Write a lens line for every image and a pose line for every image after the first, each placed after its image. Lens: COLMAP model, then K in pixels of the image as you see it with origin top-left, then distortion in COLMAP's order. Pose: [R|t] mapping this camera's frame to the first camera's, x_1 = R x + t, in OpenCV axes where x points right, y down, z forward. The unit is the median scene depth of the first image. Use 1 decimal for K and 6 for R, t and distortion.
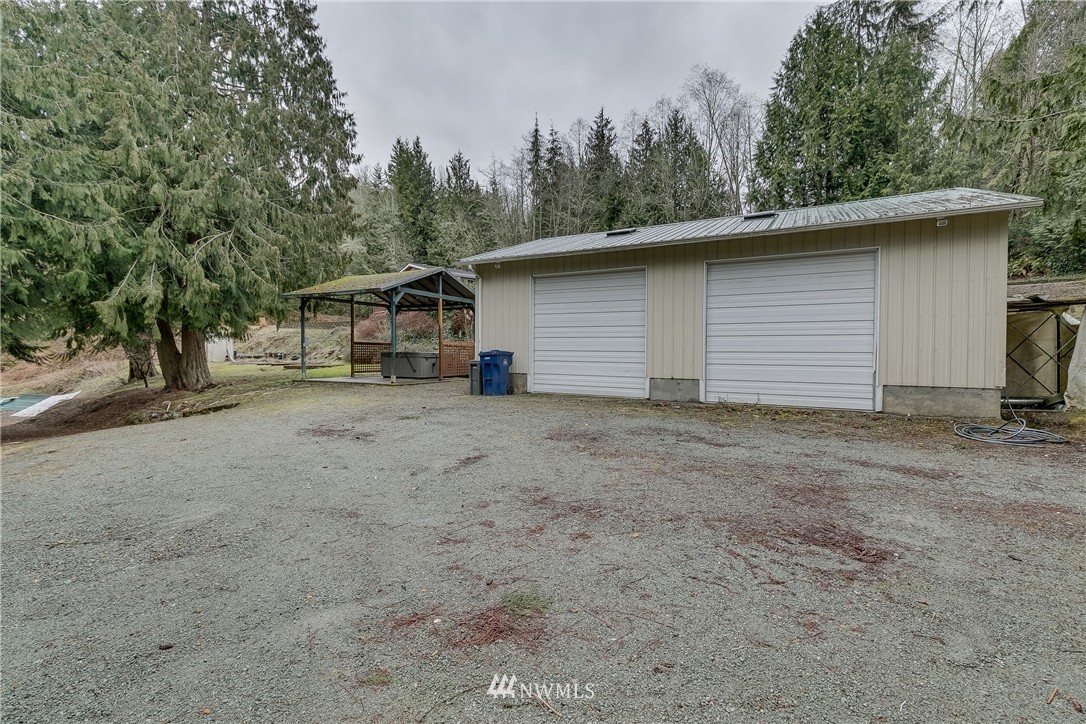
lens RADIAL K [[473.7, 0, 537.5], [0, 473.7, 359.1], [0, 0, 1]] dist [0.001915, -0.000577]
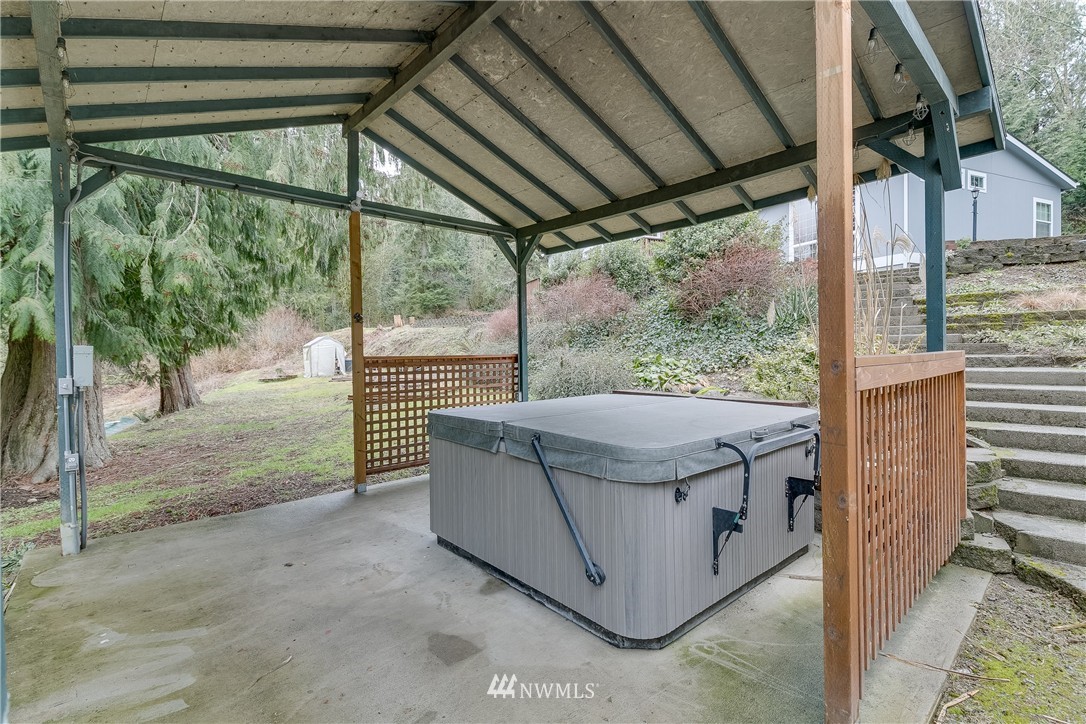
lens RADIAL K [[499.9, 0, 543.0], [0, 499.9, 362.0], [0, 0, 1]] dist [0.000076, 0.000092]
pose [[0.943668, -0.013711, -0.330609, -0.144654], [0.017830, 0.999797, 0.009431, -0.025802], [0.330412, -0.014794, 0.943721, 0.553460]]
